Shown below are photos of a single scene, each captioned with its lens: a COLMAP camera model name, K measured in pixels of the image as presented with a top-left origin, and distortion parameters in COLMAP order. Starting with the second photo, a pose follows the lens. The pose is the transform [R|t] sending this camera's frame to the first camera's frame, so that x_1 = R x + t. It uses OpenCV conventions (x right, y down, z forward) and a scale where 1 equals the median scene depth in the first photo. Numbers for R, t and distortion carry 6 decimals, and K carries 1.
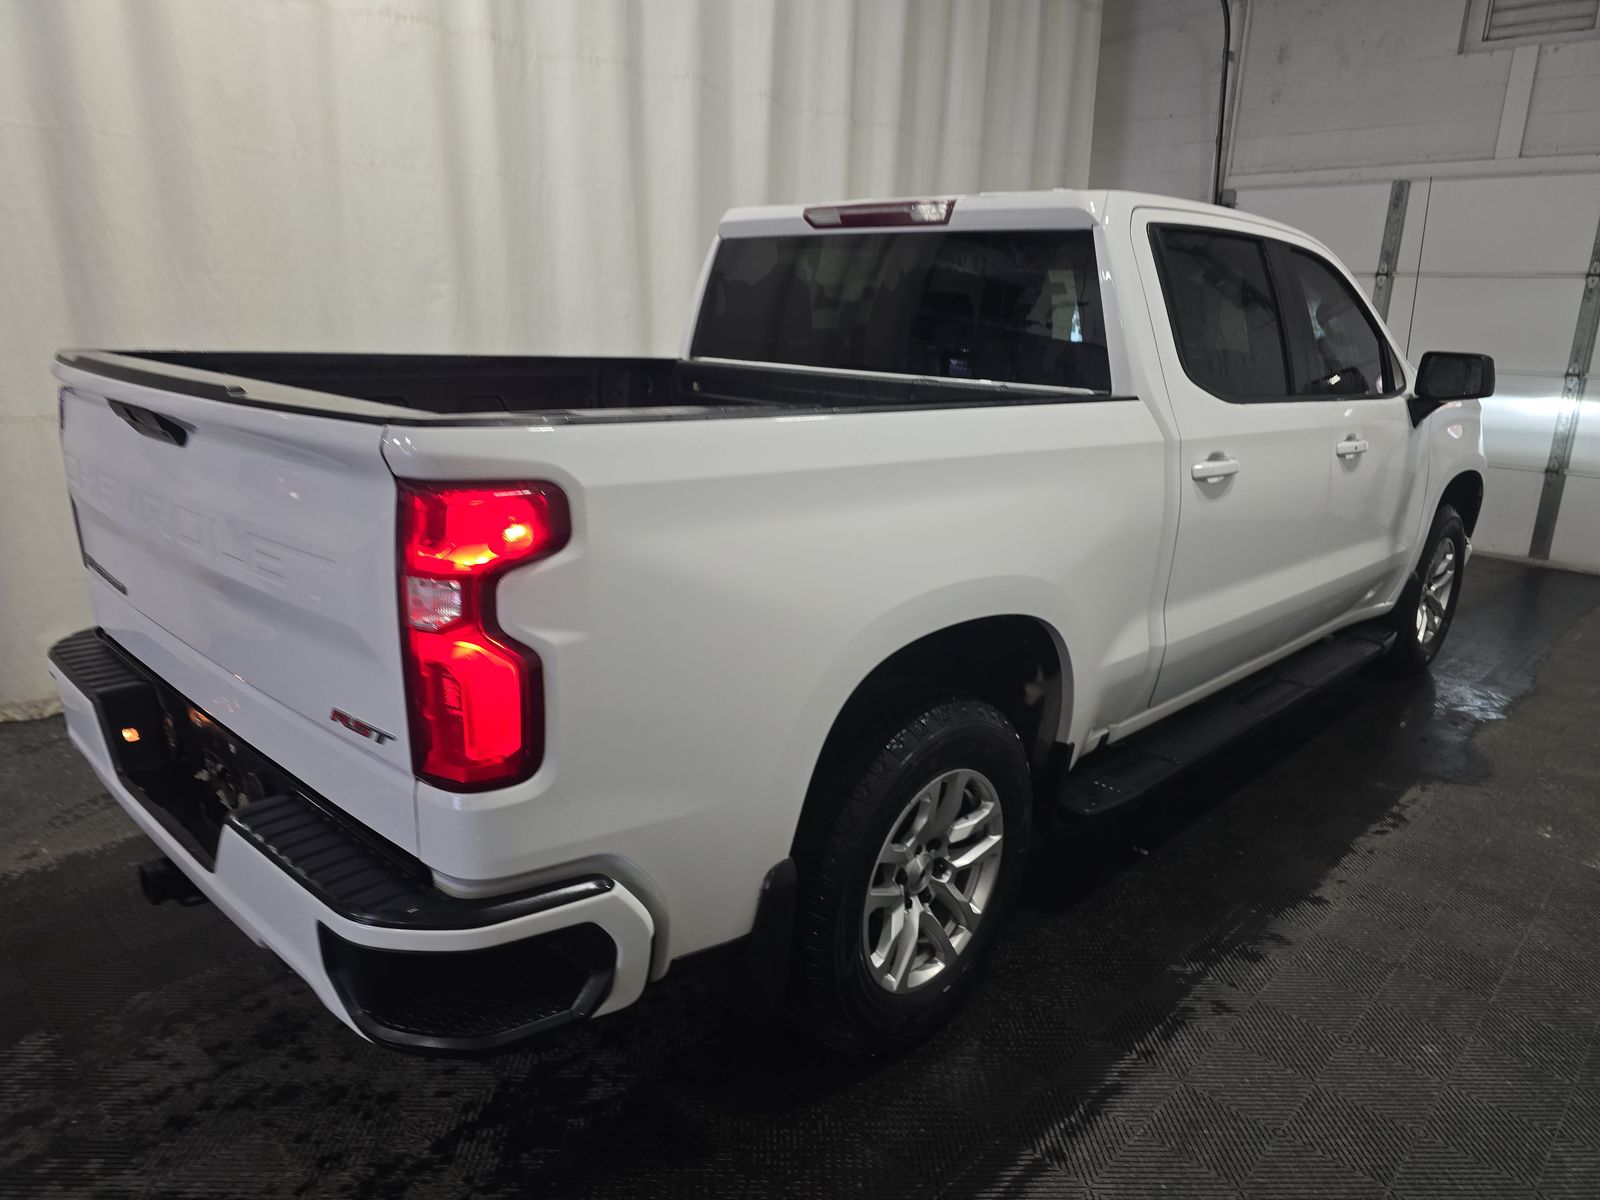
lens RADIAL K [[1070.1, 0, 800.0], [0, 1070.1, 600.0], [0, 0, 1]] dist [-0.001388, -0.004901]
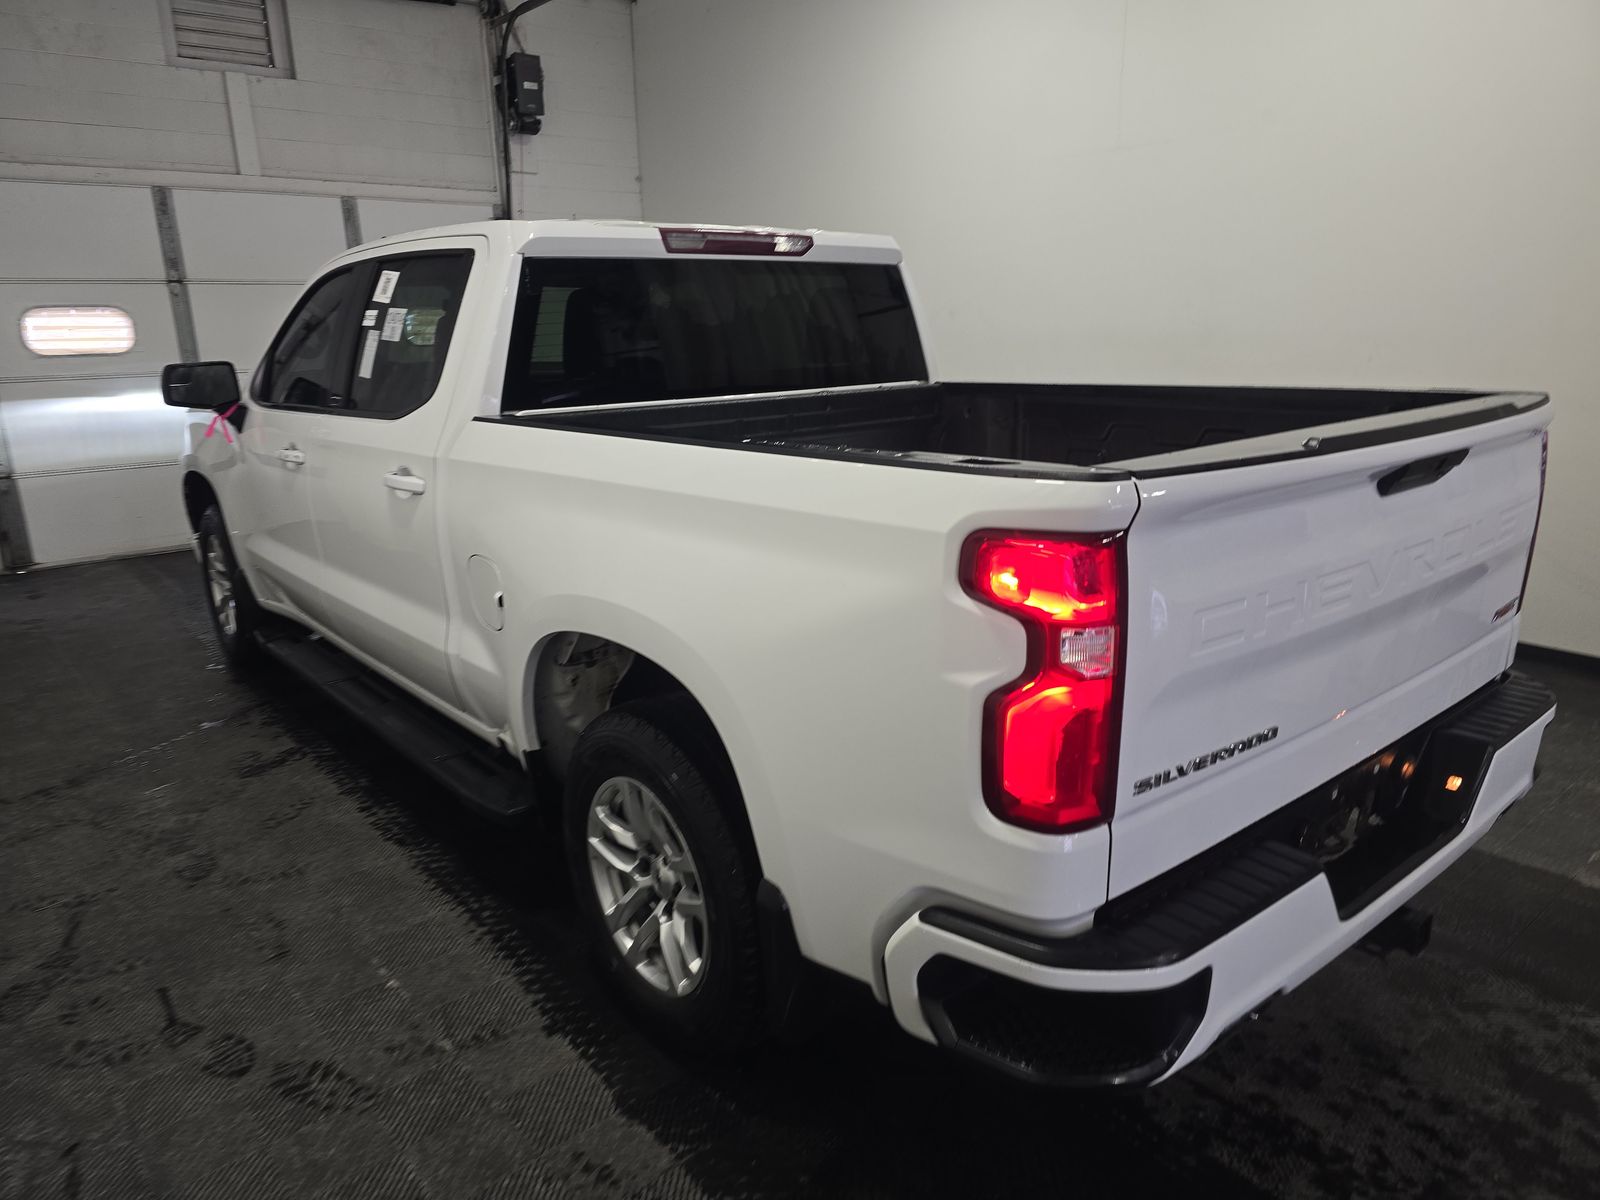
lens RADIAL K [[1079.0, 0, 803.8], [0, 1079.0, 583.5], [0, 0, 1]] dist [-0.002152, 0.002412]
pose [[0.129943, -0.273350, 0.953097, -0.958416], [0.284463, 0.931116, 0.228263, -0.263641], [-0.949840, 0.241460, 0.198750, 0.782262]]
